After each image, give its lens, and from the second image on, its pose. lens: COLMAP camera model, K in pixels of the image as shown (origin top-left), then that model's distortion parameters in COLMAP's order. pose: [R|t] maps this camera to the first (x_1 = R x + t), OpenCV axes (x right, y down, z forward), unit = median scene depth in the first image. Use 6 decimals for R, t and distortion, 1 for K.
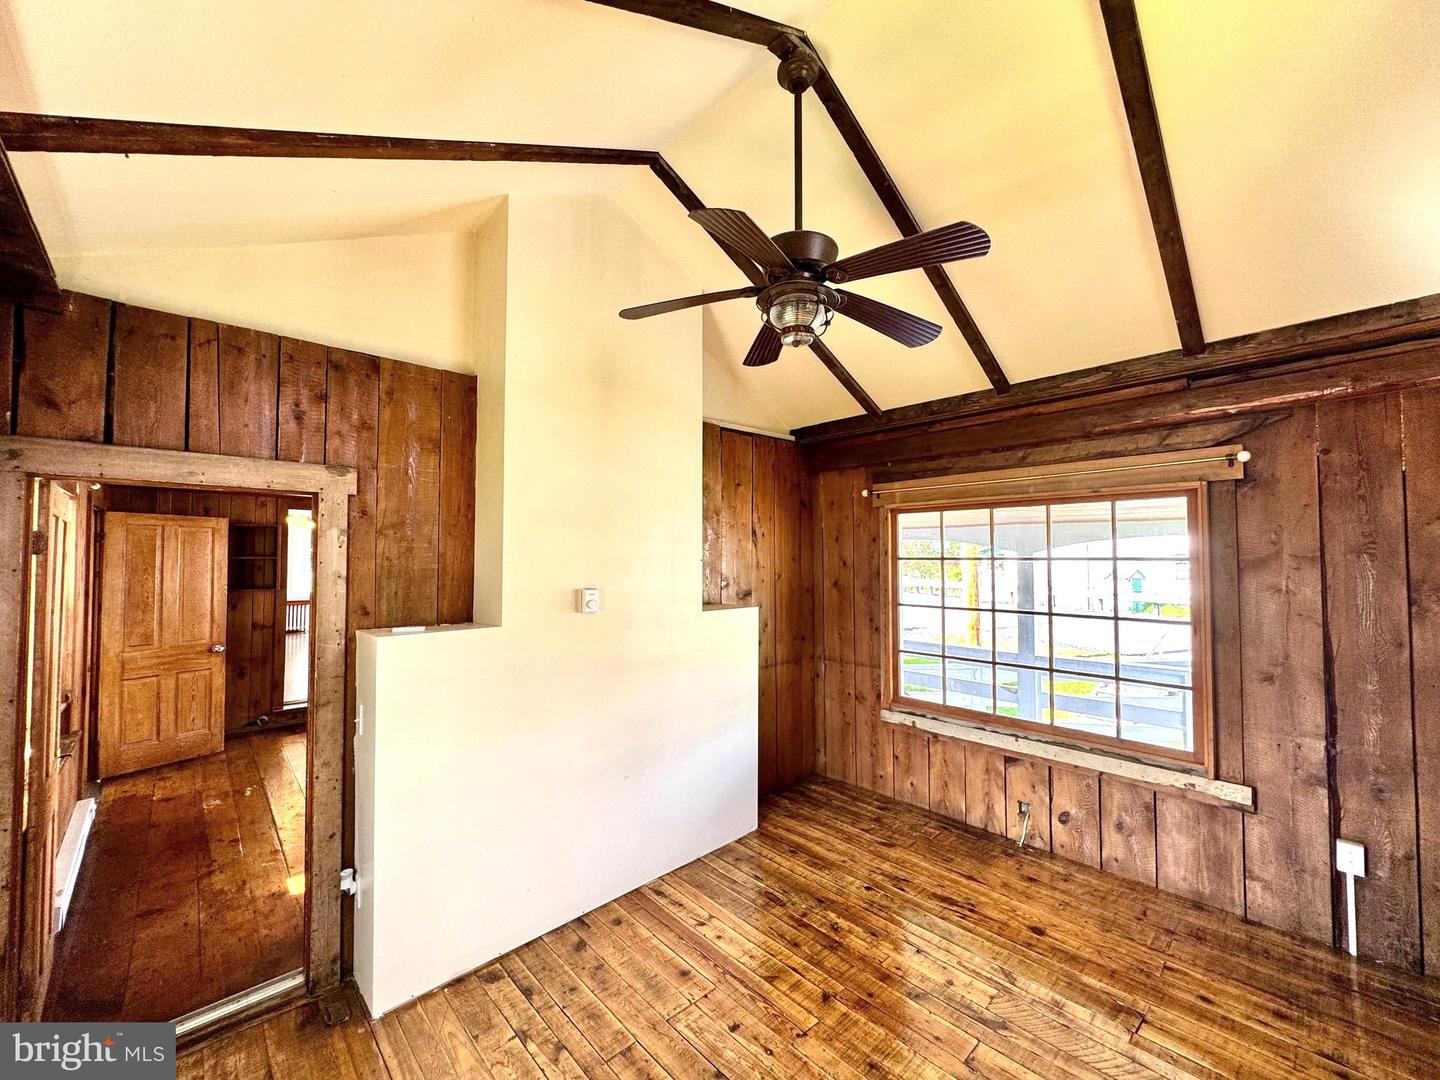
lens RADIAL K [[573.7, 0, 717.7], [0, 573.7, 539.7], [0, 0, 1]] dist [-0.003119, -0.000017]
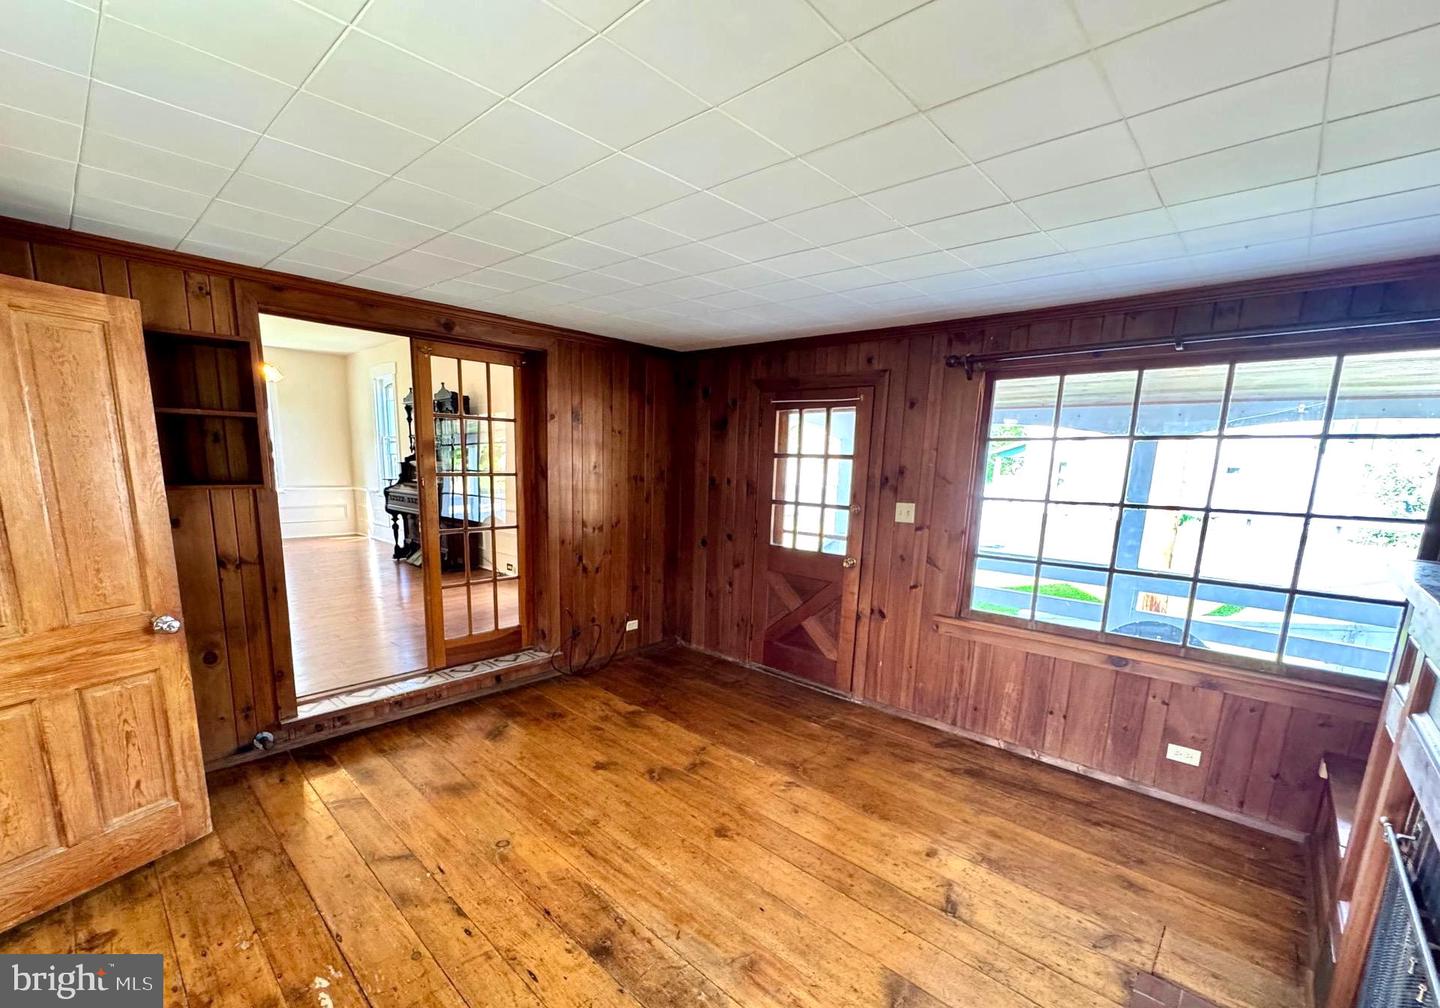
lens RADIAL K [[594.6, 0, 635.4], [0, 594.6, 548.2], [0, 0, 1]] dist [0.000844, 0.000284]
pose [[0.999733, -0.016472, 0.016206, -0.527663], [0.013090, 0.981654, 0.190222, 0.055552], [-0.019042, -0.189960, 0.981607, 0.566581]]
